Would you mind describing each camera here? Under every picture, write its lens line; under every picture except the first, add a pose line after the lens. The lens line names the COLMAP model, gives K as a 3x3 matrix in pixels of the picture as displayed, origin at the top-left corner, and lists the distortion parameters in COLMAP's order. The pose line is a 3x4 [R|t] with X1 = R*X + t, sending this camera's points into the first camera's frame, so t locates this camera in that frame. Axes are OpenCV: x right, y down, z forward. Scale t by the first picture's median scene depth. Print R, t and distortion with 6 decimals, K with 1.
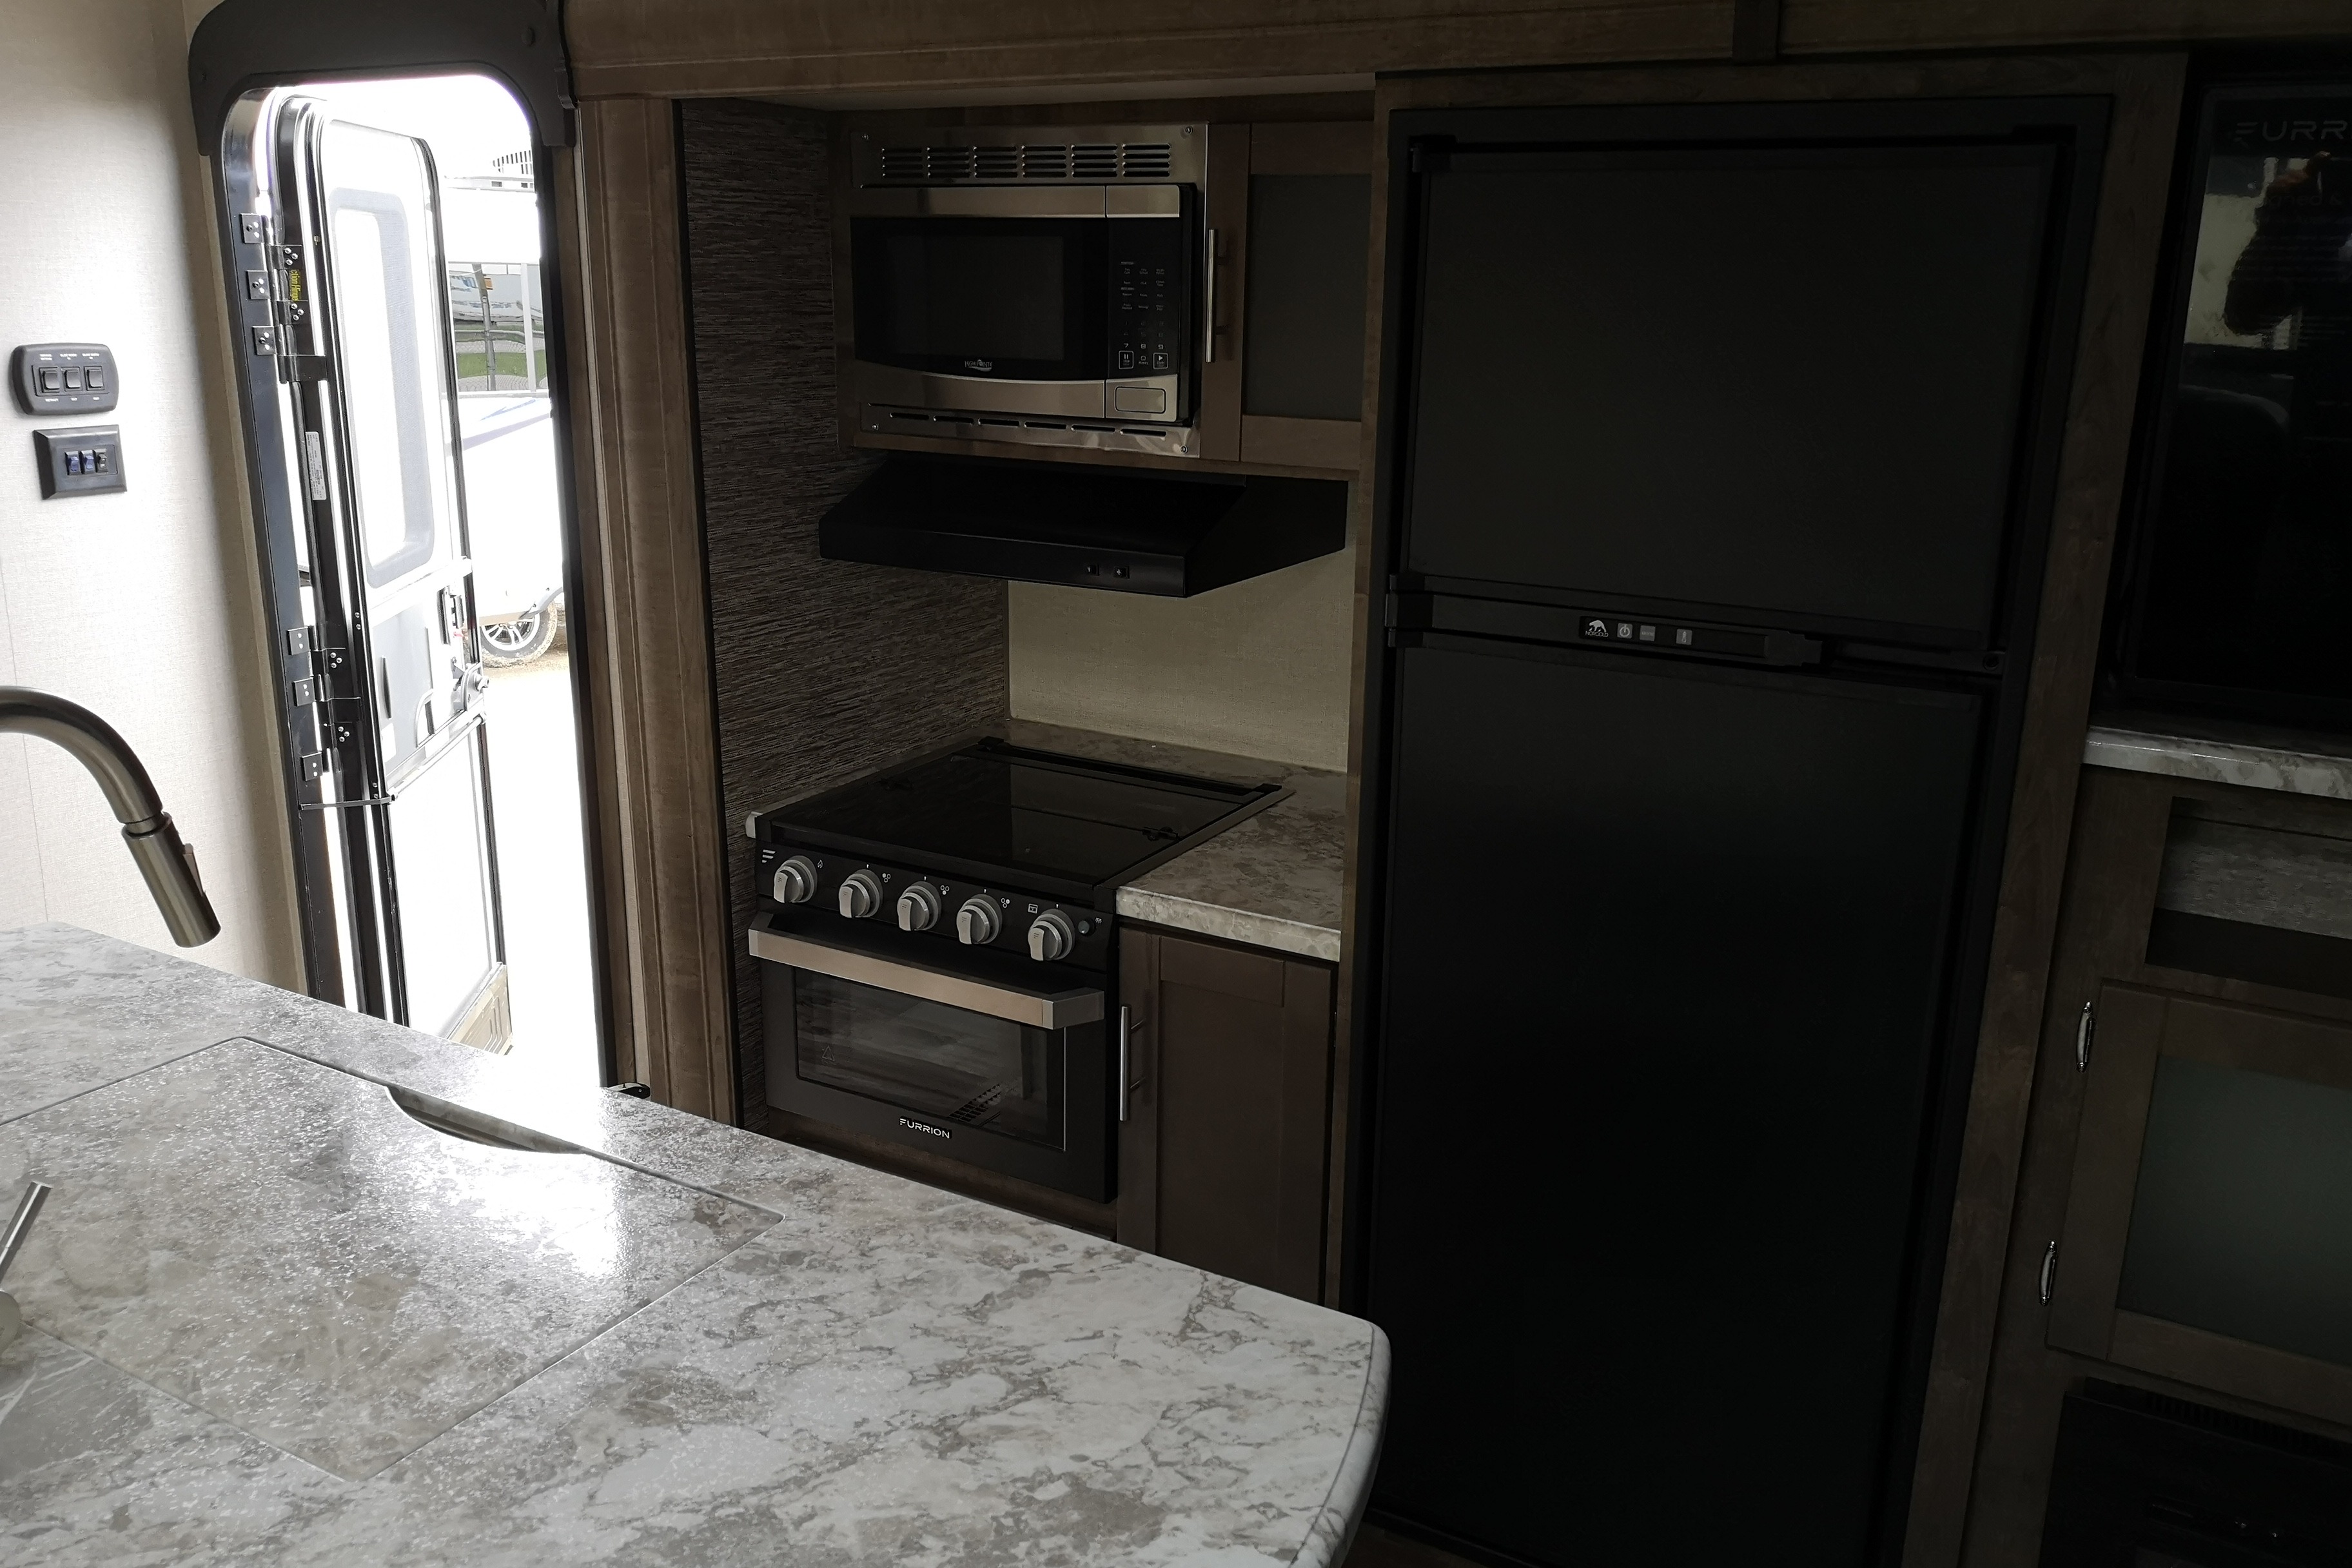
lens RADIAL K [[1832.5, 0, 1176.0], [0, 1832.5, 784.0], [0, 0, 1]] dist [0.059353, -0.102380]
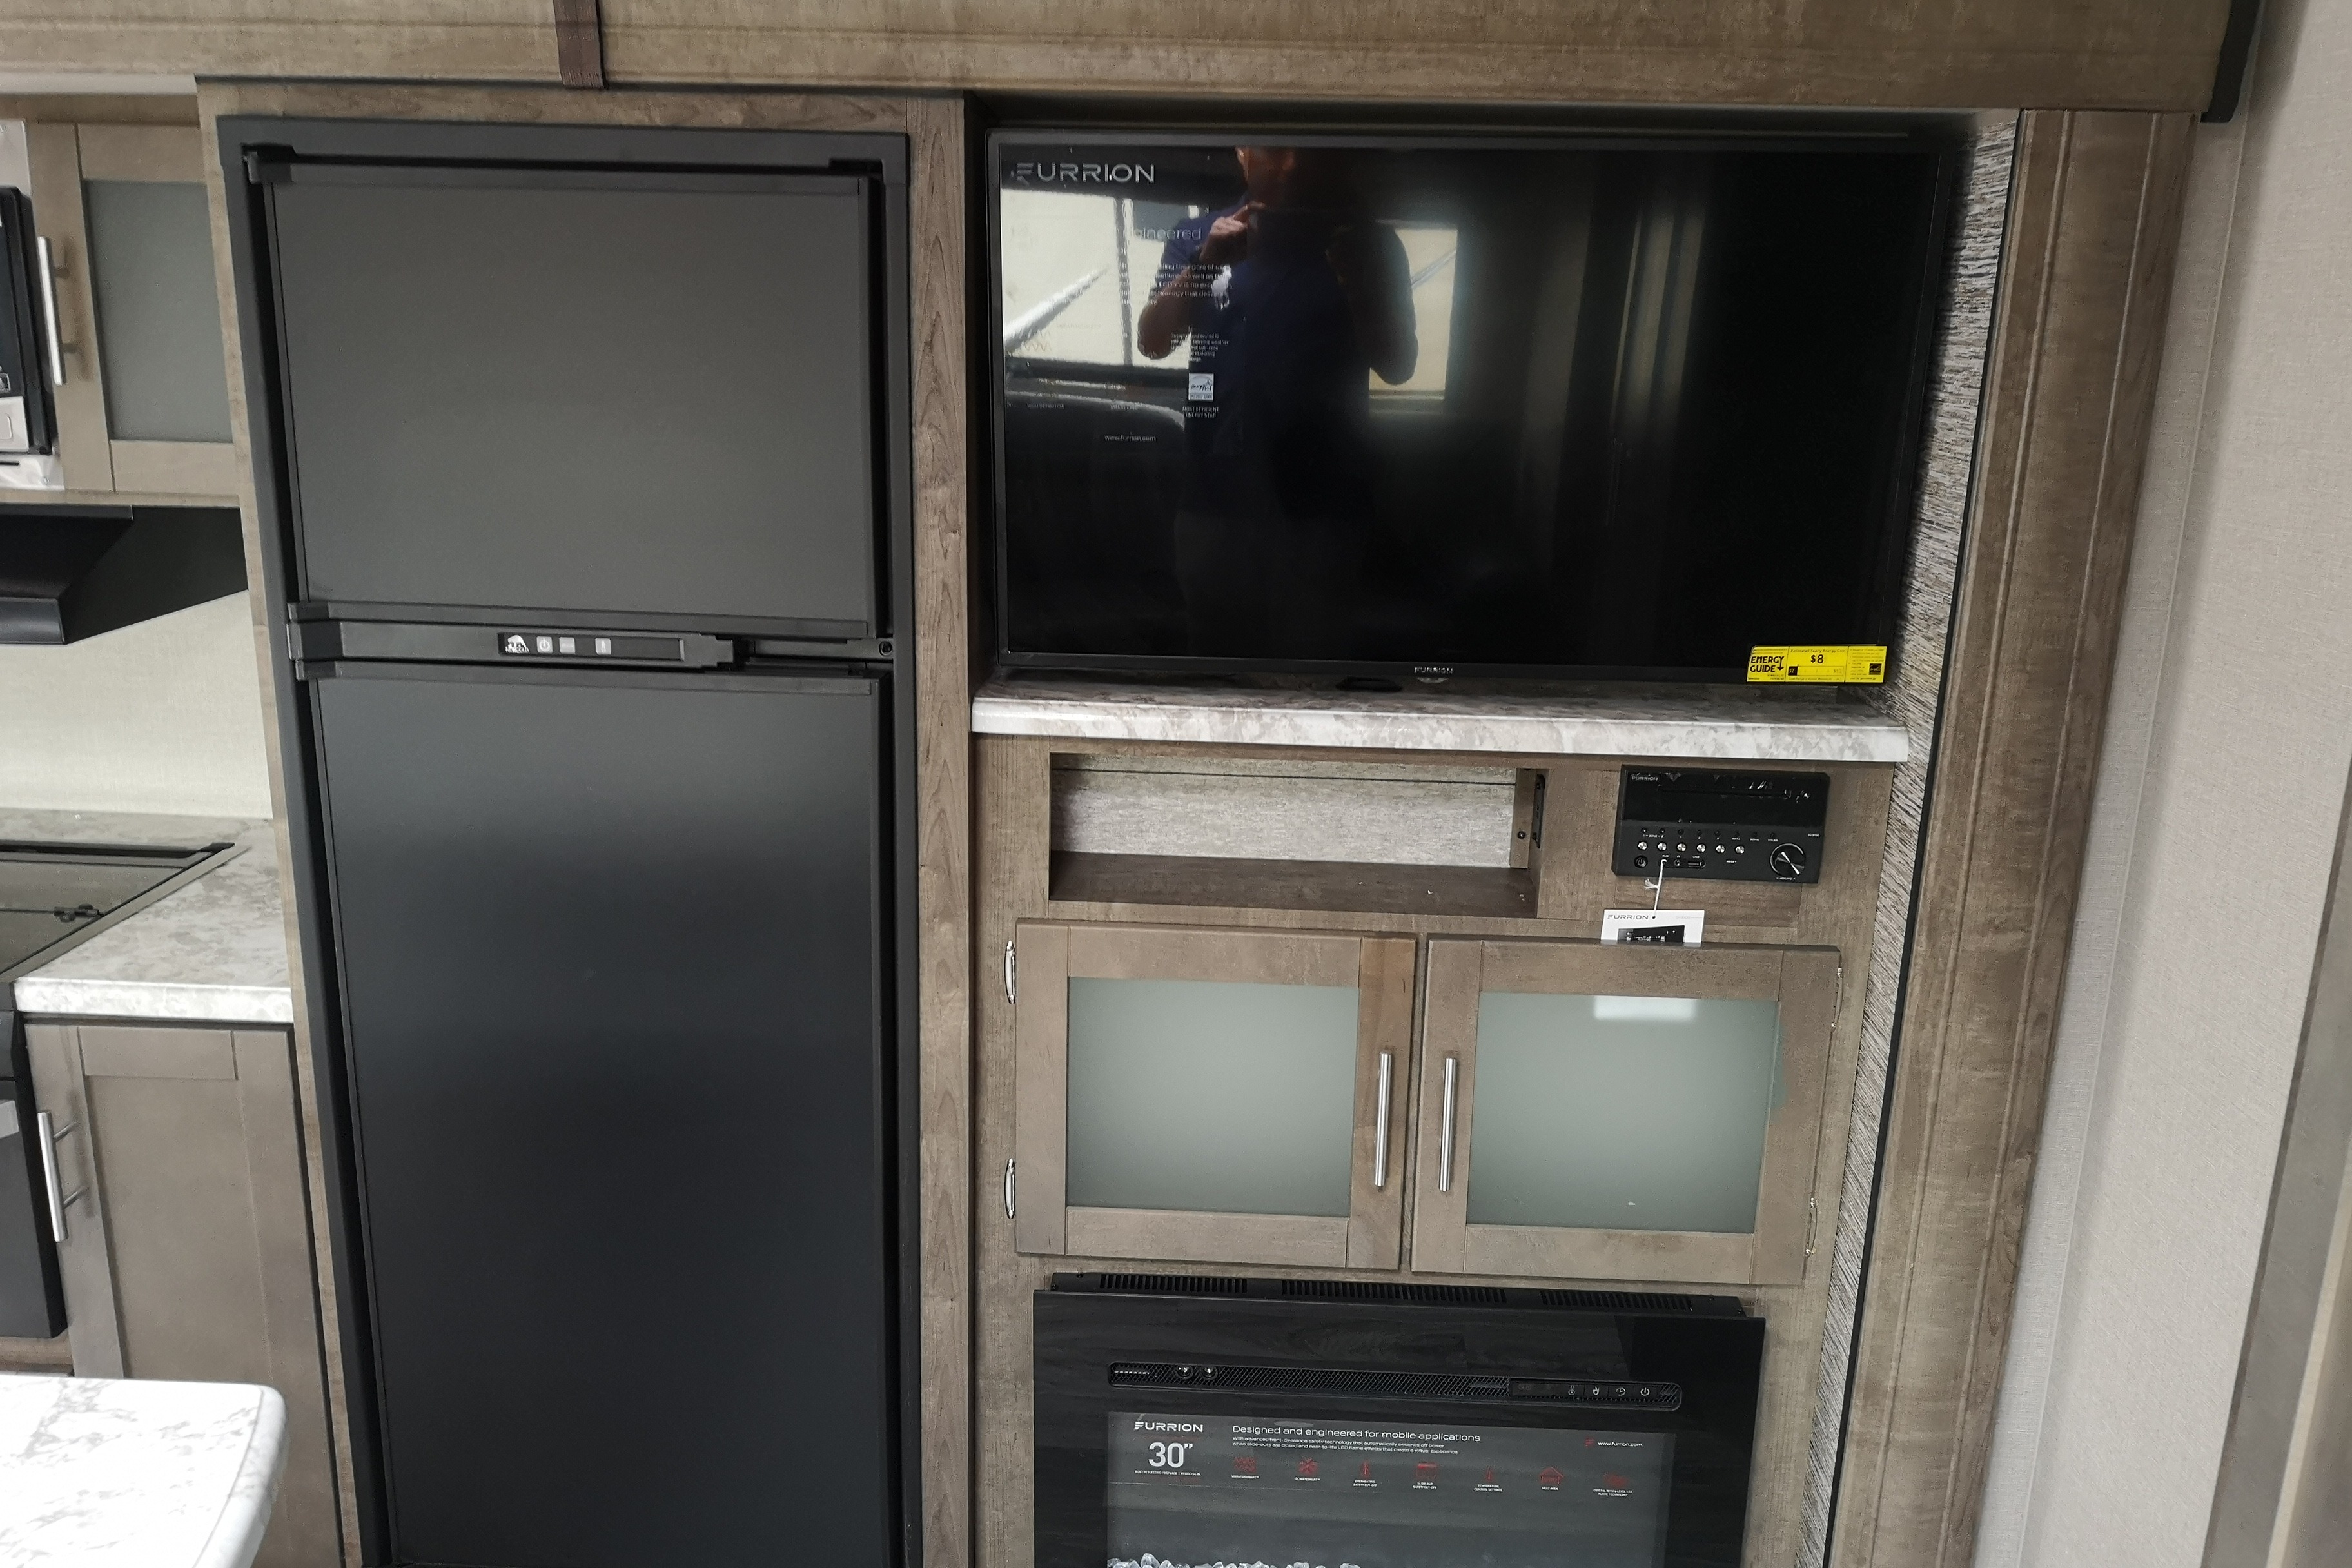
lens RADIAL K [[1832.5, 0, 1176.0], [0, 1832.5, 784.0], [0, 0, 1]] dist [0.059353, -0.102380]
pose [[0.888138, -0.110249, 0.446156, 0.092013], [0.115533, 0.993184, 0.015438, 0.016370], [-0.444817, 0.037834, 0.894822, -0.050465]]
